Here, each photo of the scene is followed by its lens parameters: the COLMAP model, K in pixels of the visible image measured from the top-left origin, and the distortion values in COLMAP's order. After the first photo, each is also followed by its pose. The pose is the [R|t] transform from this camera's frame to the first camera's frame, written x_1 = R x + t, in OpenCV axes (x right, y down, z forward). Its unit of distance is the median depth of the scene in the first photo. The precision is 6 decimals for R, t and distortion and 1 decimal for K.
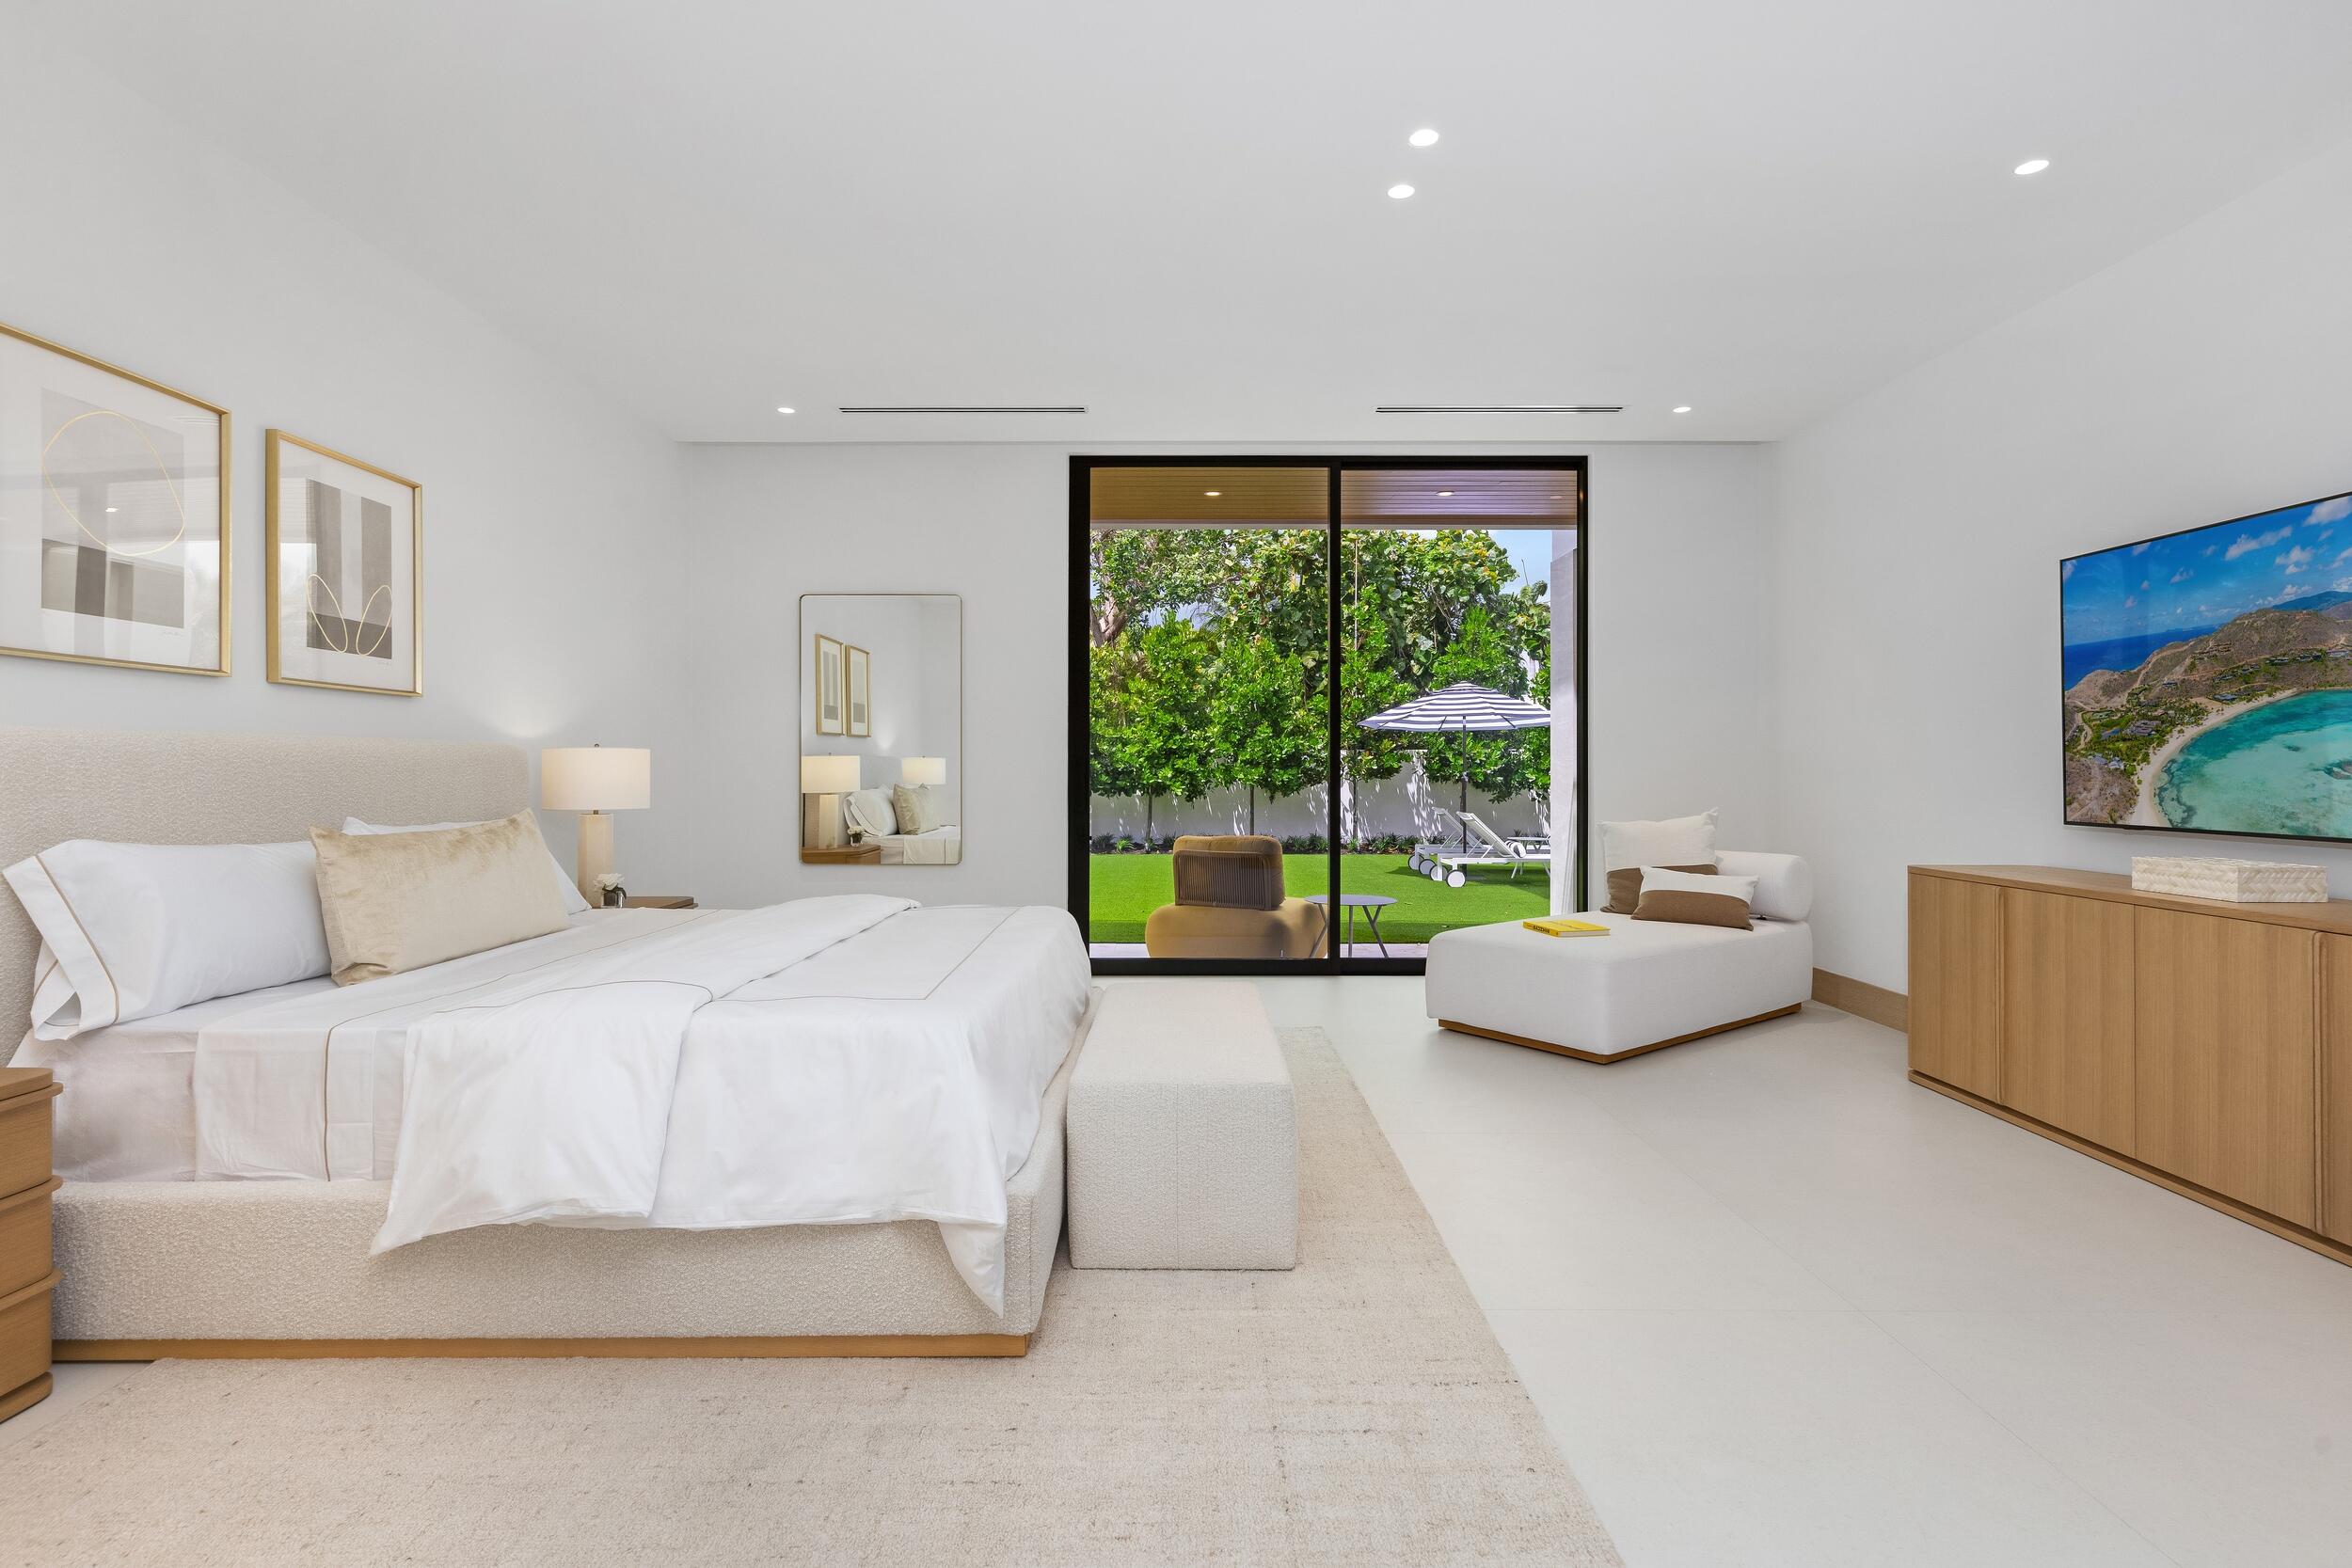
lens RADIAL K [[1158.8, 0, 1181.0], [0, 1158.8, 776.4], [0, 0, 1]] dist [-0.010361, -0.000299]
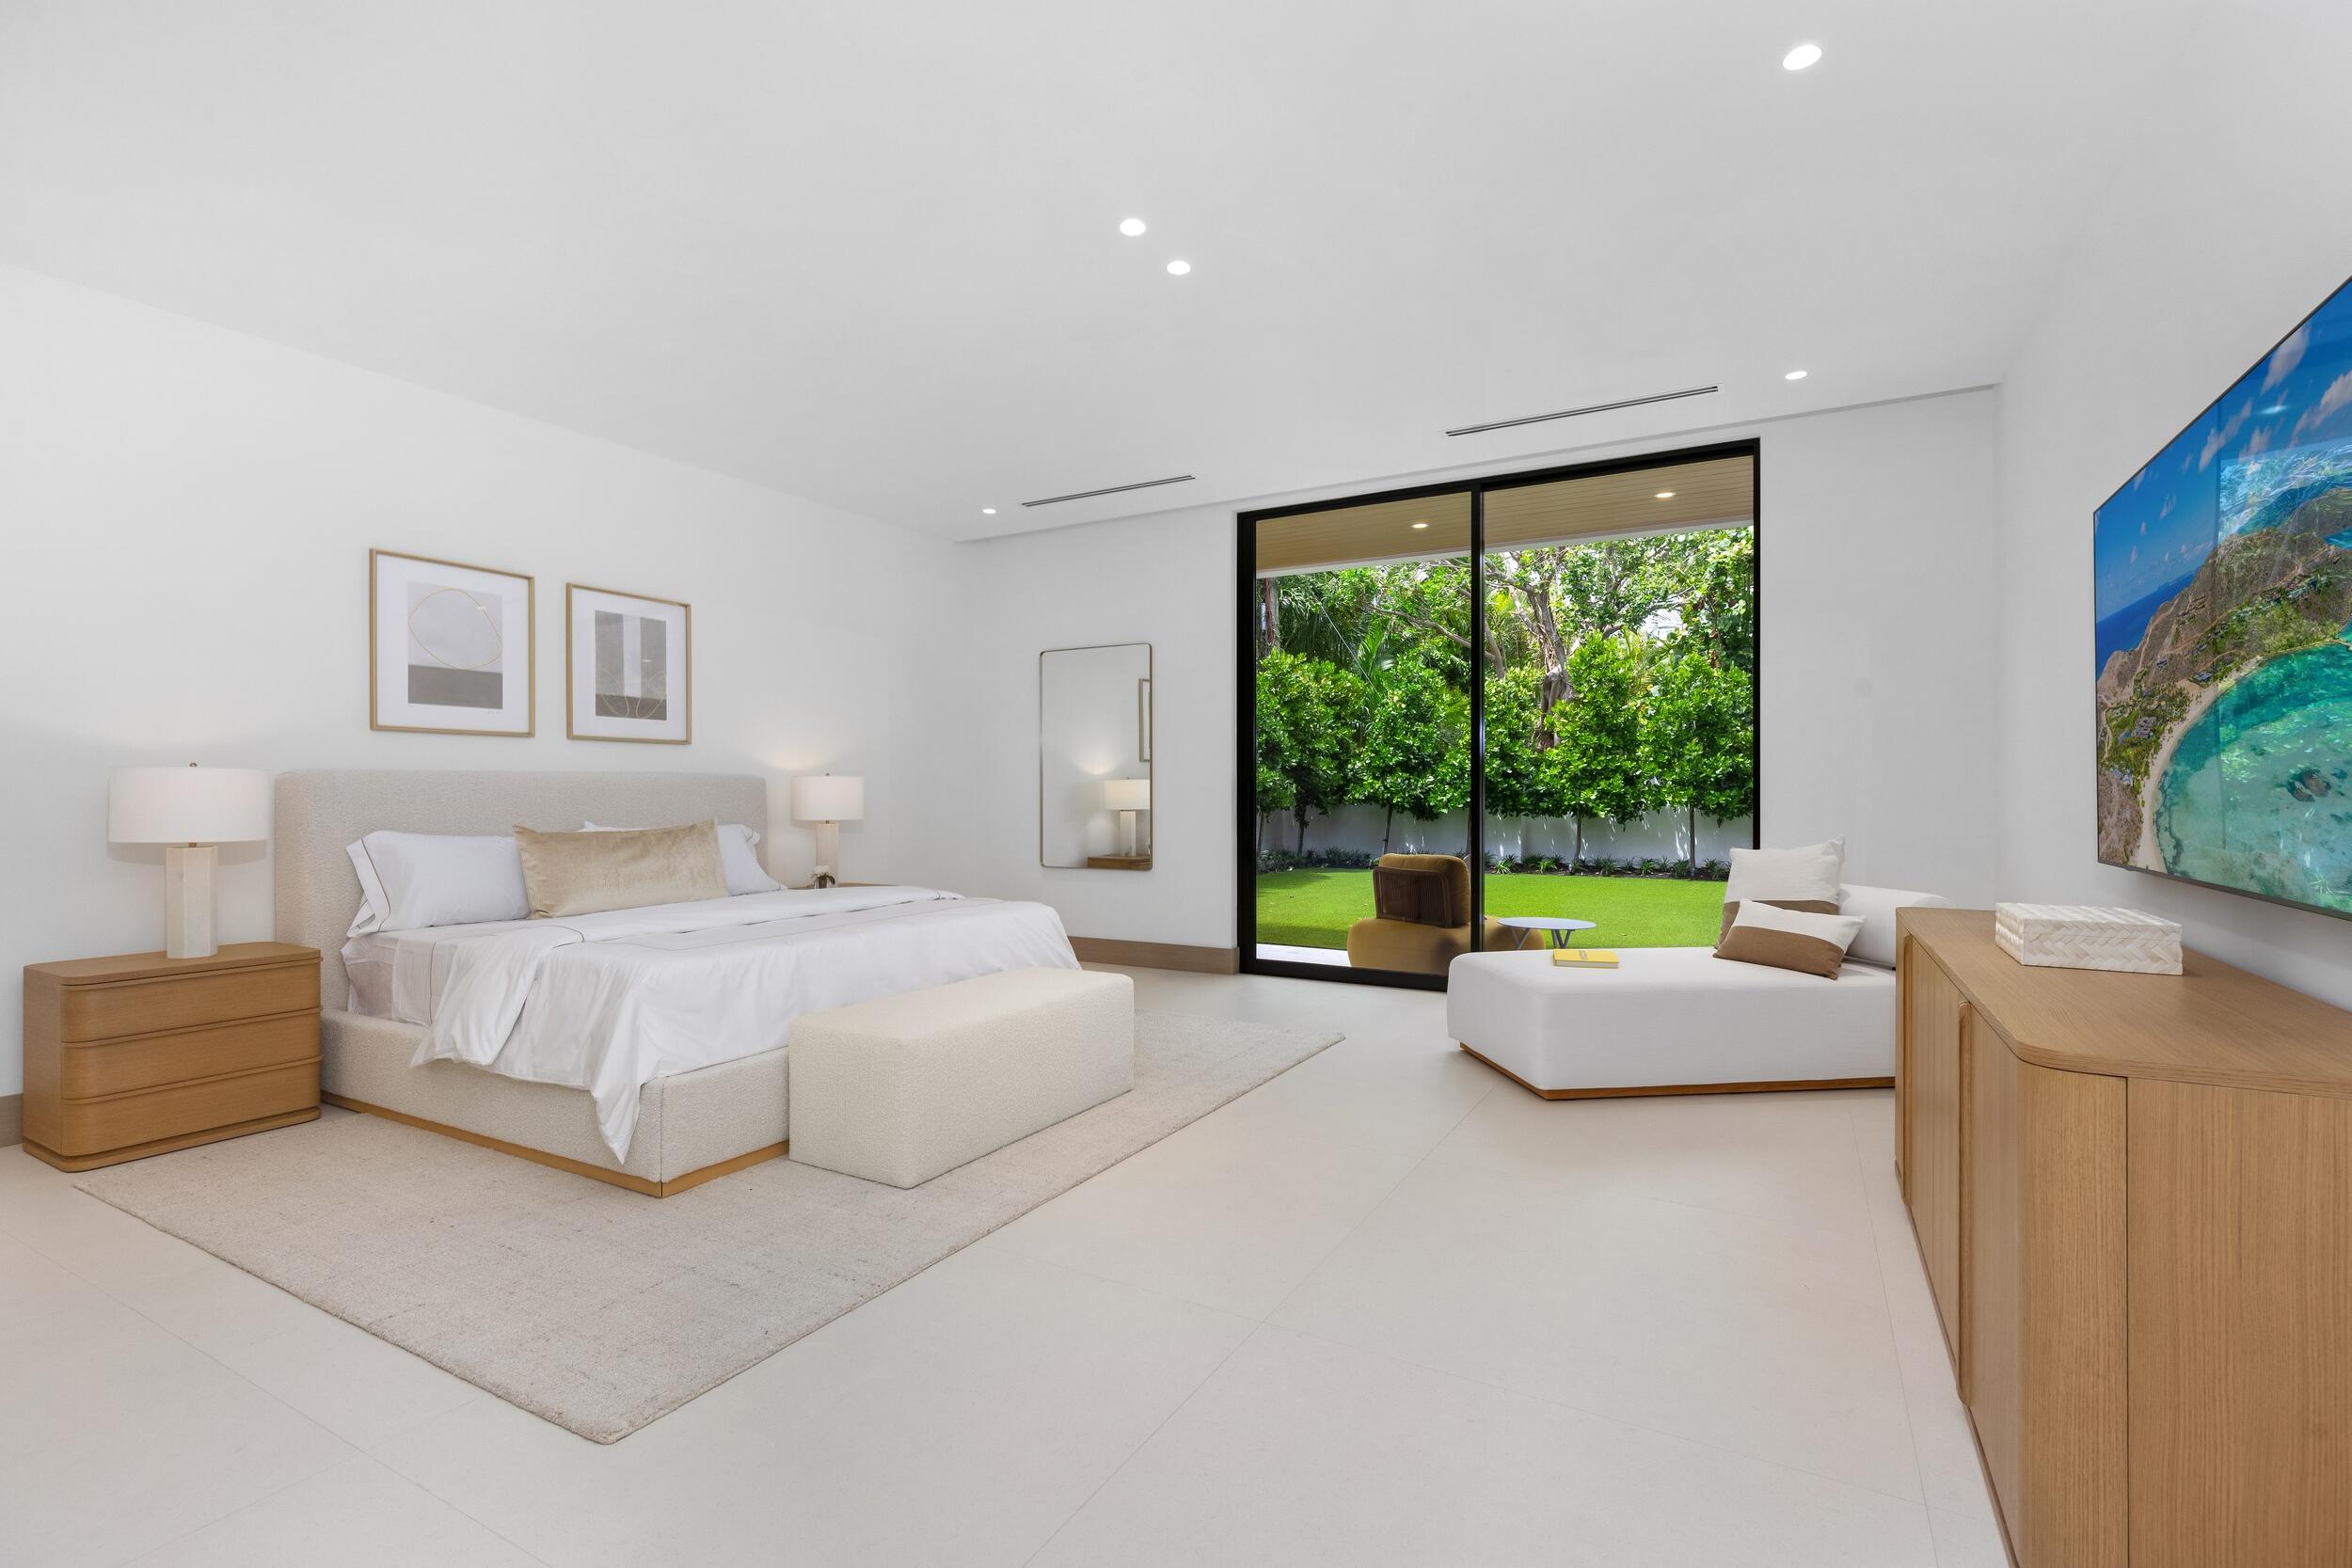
lens RADIAL K [[1086.3, 0, 1175.9], [0, 1086.3, 792.4], [0, 0, 1]] dist [-0.004153, 0.000801]
pose [[0.863080, -0.001410, -0.505065, 0.416117], [-0.001289, 0.999987, -0.004994, 0.001076], [0.505065, 0.004962, 0.863067, 0.059342]]
